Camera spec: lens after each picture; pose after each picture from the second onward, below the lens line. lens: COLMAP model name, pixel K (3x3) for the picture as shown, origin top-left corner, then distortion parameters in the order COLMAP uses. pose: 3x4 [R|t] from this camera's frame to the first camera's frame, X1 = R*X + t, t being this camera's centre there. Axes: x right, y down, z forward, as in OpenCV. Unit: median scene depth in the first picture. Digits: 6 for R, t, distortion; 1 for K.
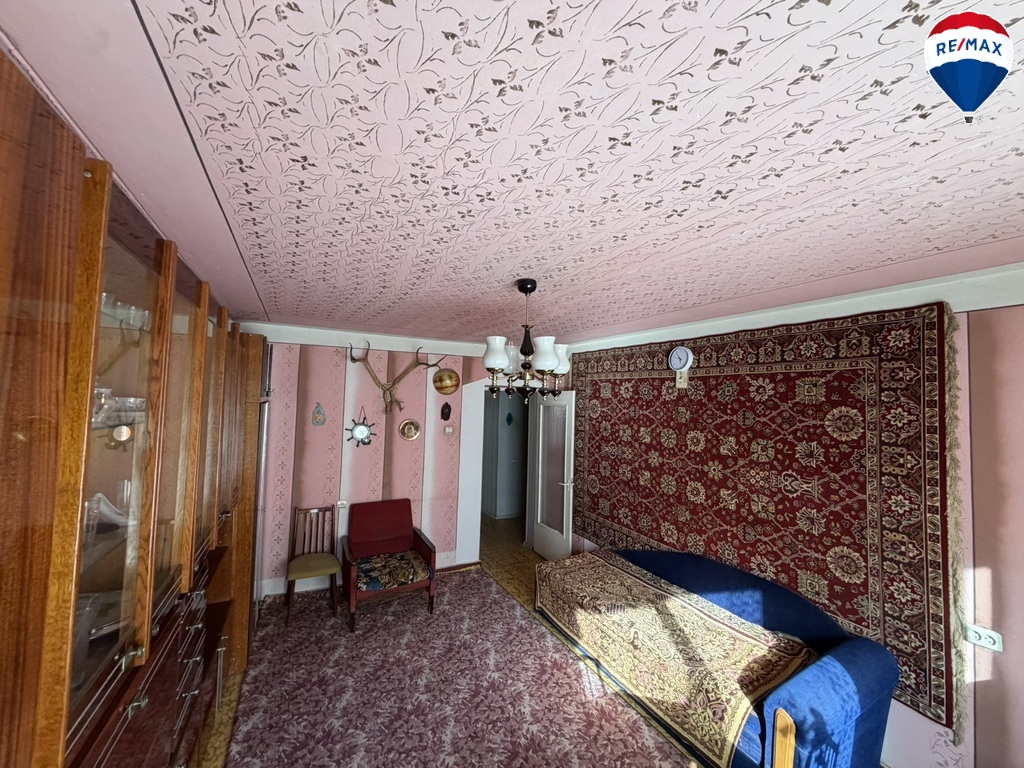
lens RADIAL K [[406.7, 0, 509.2], [0, 406.7, 384.2], [0, 0, 1]] dist [0.002341, -0.000487]
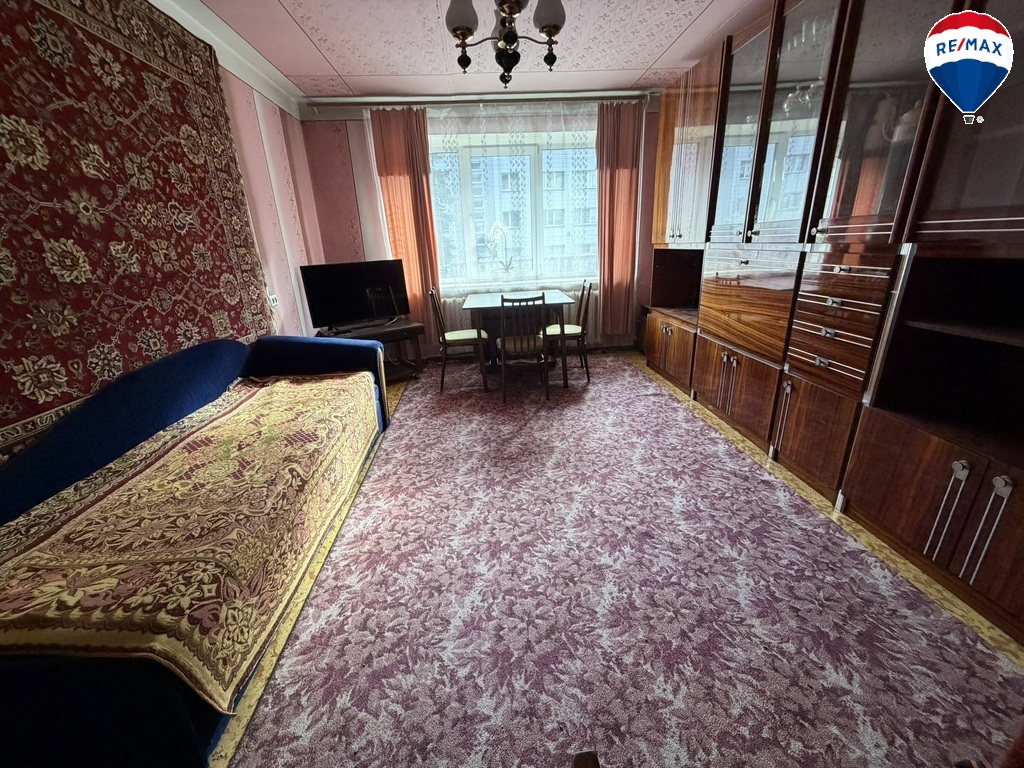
lens RADIAL K [[406.7, 0, 509.1], [0, 406.7, 382.8], [0, 0, 1]] dist [0.002341, -0.000487]
pose [[-0.919010, -0.113366, 0.377582, -0.260077], [0.003703, 0.955237, 0.295817, 0.297946], [-0.394216, 0.273257, -0.877453, 1.433938]]
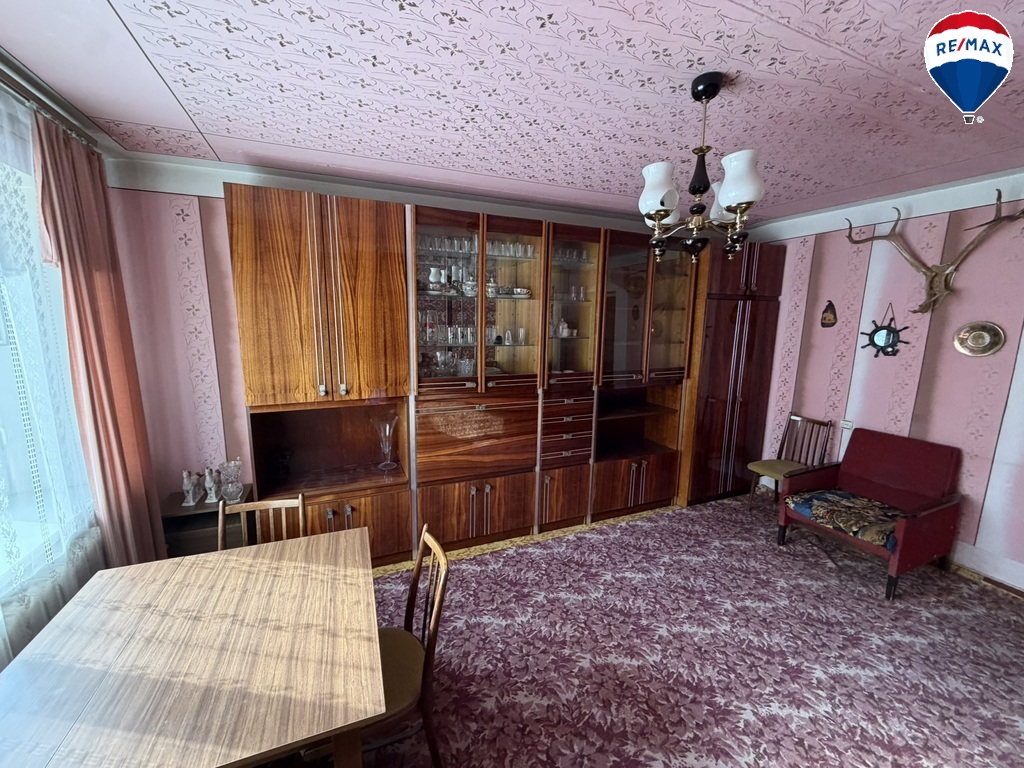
lens RADIAL K [[406.7, 0, 507.9], [0, 406.7, 384.6], [0, 0, 1]] dist [0.002341, -0.000487]
pose [[-0.067709, 0.138828, -0.987999, 0.625085], [0.028812, 0.990131, 0.137153, 0.117589], [0.997289, -0.019180, -0.071041, 0.535970]]
